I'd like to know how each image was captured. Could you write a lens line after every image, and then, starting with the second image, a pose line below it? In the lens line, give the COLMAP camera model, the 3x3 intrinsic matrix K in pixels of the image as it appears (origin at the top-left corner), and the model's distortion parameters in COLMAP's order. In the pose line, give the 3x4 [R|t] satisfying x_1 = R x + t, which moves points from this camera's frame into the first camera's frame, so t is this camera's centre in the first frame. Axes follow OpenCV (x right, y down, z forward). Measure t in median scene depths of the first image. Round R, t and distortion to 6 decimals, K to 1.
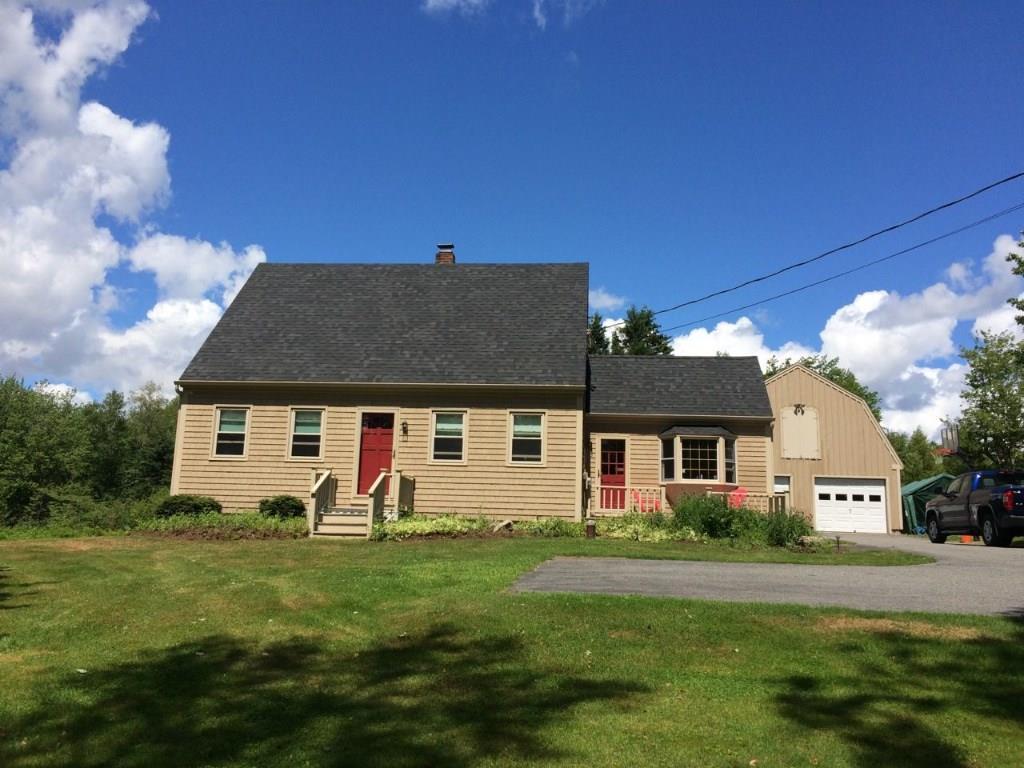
lens RADIAL K [[909.1, 0, 509.9], [0, 909.1, 382.0], [0, 0, 1]] dist [0.132828, -0.129293]
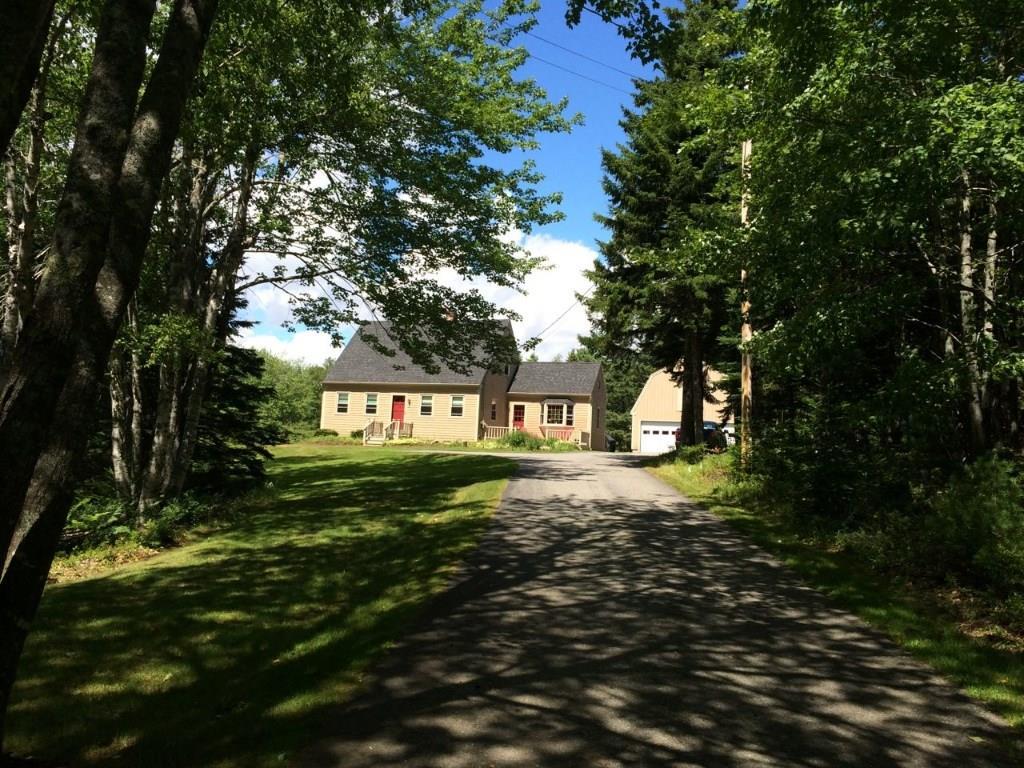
lens RADIAL K [[909.1, 0, 515.8], [0, 909.1, 374.5], [0, 0, 1]] dist [0.132828, -0.129293]
pose [[0.974745, -0.006167, -0.223236, 0.671125], [0.018578, 0.998393, 0.053538, -0.139749], [0.222548, -0.056333, 0.973293, -1.220260]]
